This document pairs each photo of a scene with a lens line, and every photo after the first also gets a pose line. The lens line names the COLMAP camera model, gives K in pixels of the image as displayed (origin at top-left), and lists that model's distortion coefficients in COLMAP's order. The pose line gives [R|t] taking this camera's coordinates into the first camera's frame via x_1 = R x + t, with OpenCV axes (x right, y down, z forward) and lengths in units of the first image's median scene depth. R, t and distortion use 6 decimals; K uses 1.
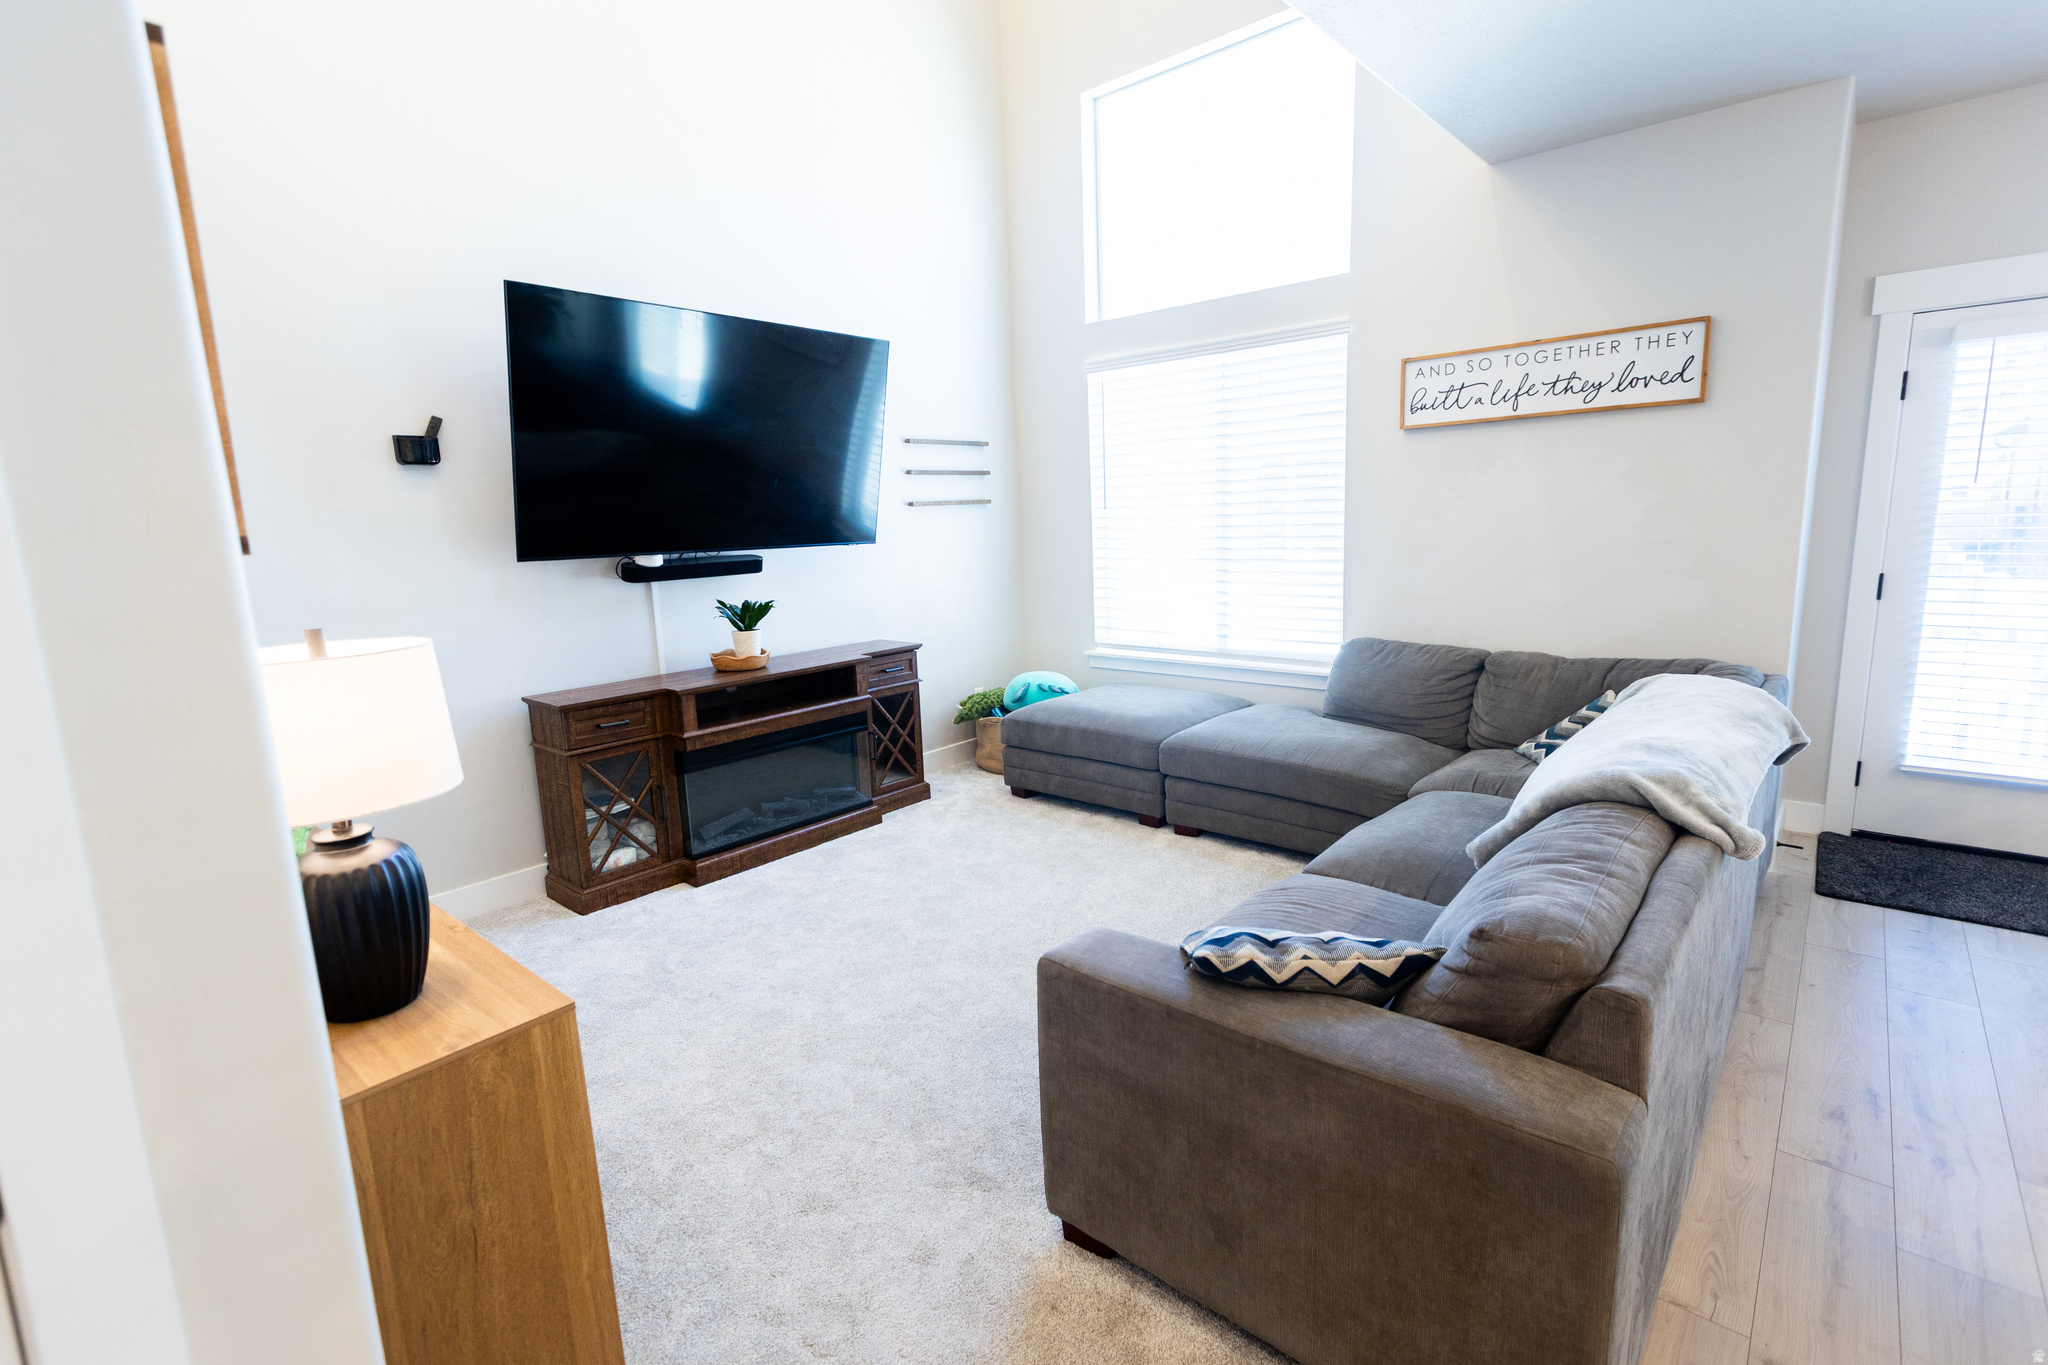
lens RADIAL K [[943.5, 0, 1029.2], [0, 943.5, 674.0], [0, 0, 1]] dist [0.004218, 0.000755]
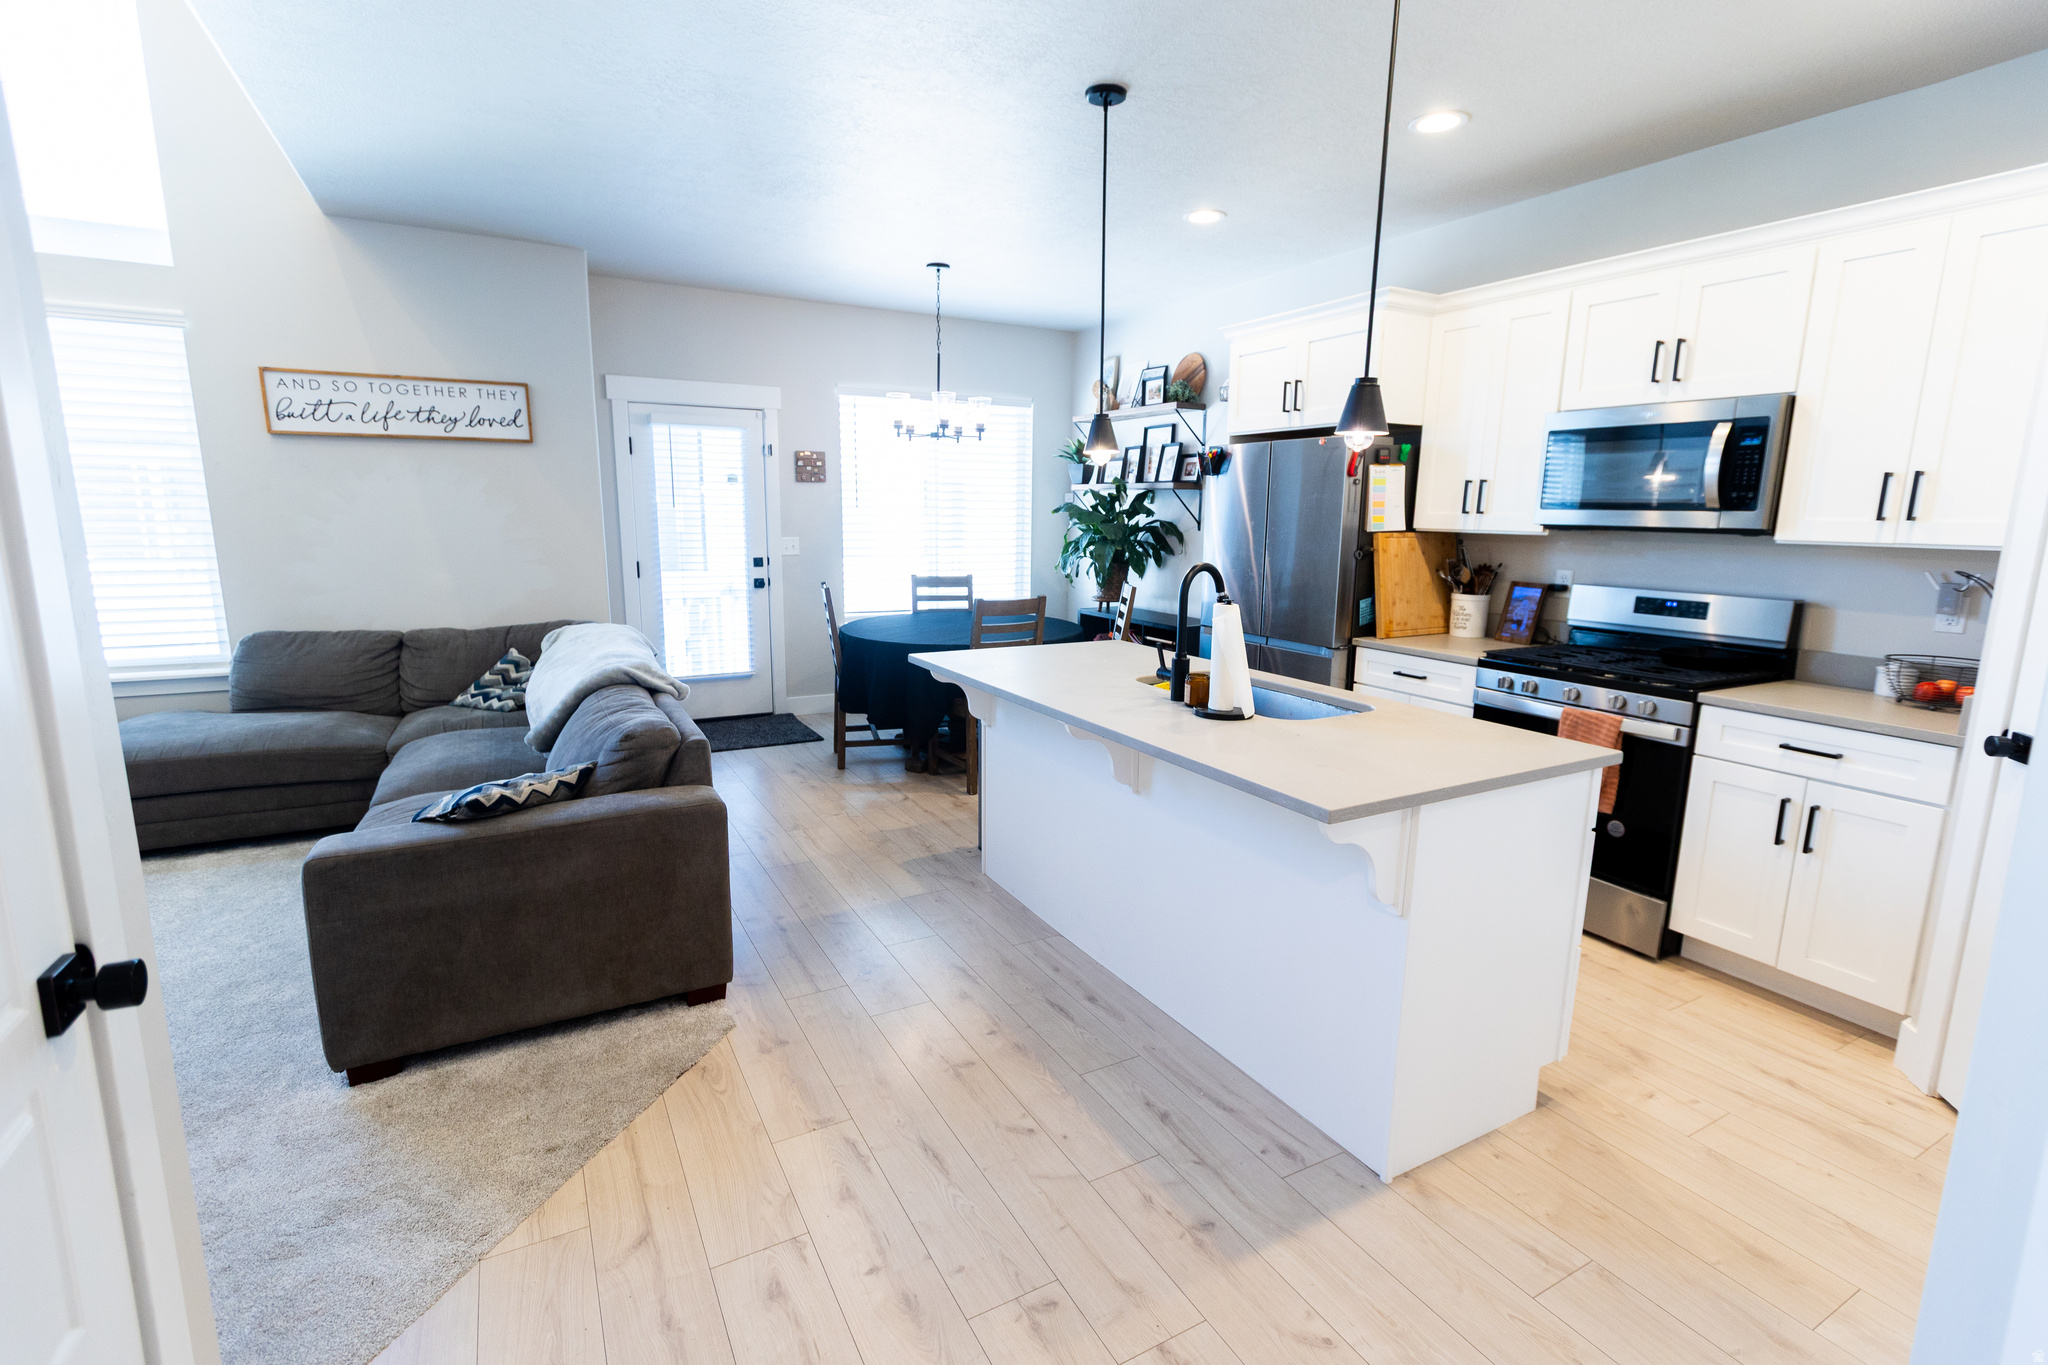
lens RADIAL K [[943.5, 0, 1029.2], [0, 943.5, 674.0], [0, 0, 1]] dist [0.004218, 0.000755]
pose [[0.340953, -0.122794, 0.932026, -0.366410], [0.134429, 0.987612, 0.080941, 0.039740], [-0.930419, 0.097694, 0.353237, -0.155417]]
